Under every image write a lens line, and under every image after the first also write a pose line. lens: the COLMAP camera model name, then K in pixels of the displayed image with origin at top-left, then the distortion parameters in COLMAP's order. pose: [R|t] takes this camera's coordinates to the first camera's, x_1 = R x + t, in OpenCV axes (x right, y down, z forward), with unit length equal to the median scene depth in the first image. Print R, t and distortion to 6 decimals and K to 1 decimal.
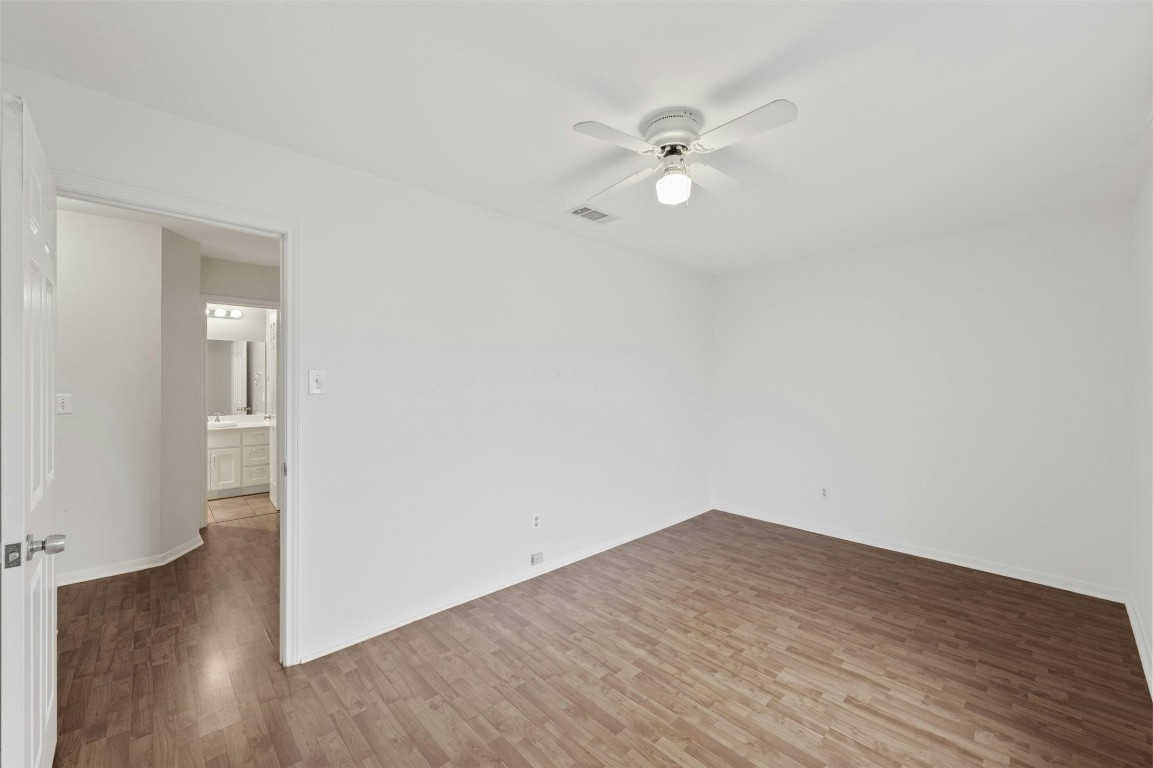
lens RADIAL K [[456.6, 0, 576.6], [0, 456.6, 380.5], [0, 0, 1]] dist [0.000131, 0.000070]
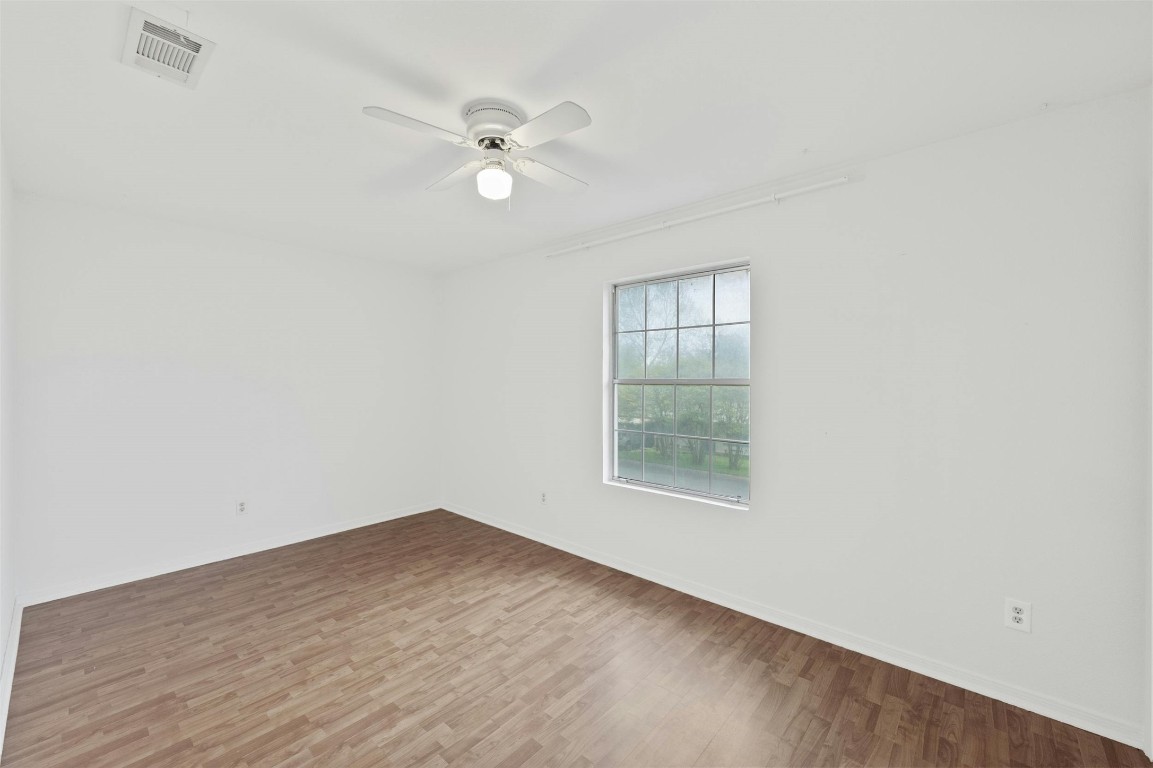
lens RADIAL K [[456.6, 0, 576.6], [0, 456.6, 380.5], [0, 0, 1]] dist [0.000131, 0.000070]
pose [[-0.087594, -0.005560, 0.996141, -0.579393], [0.001957, 0.999982, 0.005754, 0.000070], [-0.996154, 0.002454, -0.087582, 0.670960]]
